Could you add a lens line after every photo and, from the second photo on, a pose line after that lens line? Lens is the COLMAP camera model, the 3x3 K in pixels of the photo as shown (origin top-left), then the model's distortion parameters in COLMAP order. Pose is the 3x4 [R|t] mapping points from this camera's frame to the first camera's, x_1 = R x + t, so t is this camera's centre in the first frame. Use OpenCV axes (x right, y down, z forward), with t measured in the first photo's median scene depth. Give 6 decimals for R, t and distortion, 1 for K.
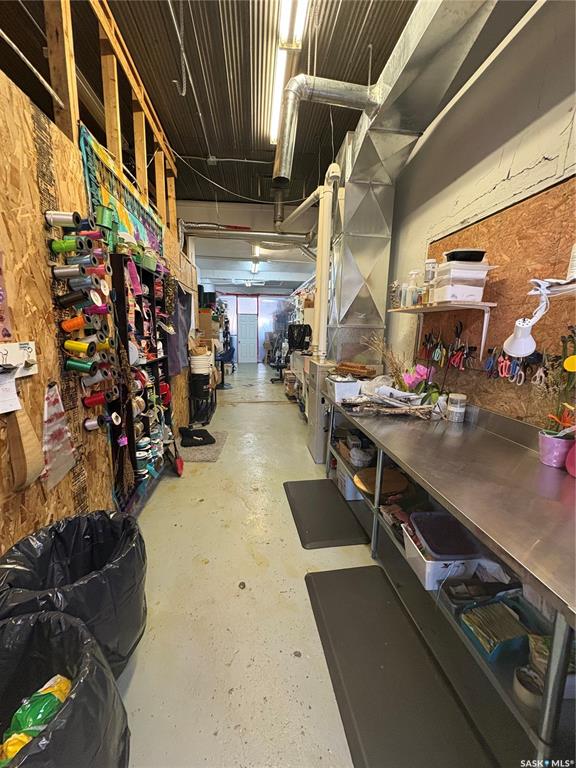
lens RADIAL K [[305.7, 0, 289.0], [0, 305.7, 381.9], [0, 0, 1]] dist [0.000841, -0.000309]
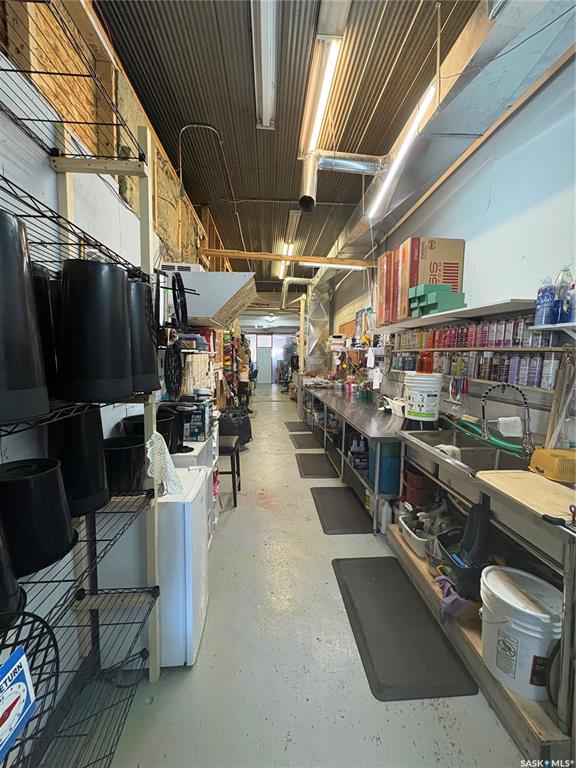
lens RADIAL K [[305.7, 0, 292.6], [0, 305.7, 382.1], [0, 0, 1]] dist [0.000841, -0.000309]
pose [[0.999569, -0.006333, -0.028664, 0.044666], [0.003707, 0.995864, -0.090782, 0.091142], [0.029120, 0.090636, 0.995458, -0.541425]]
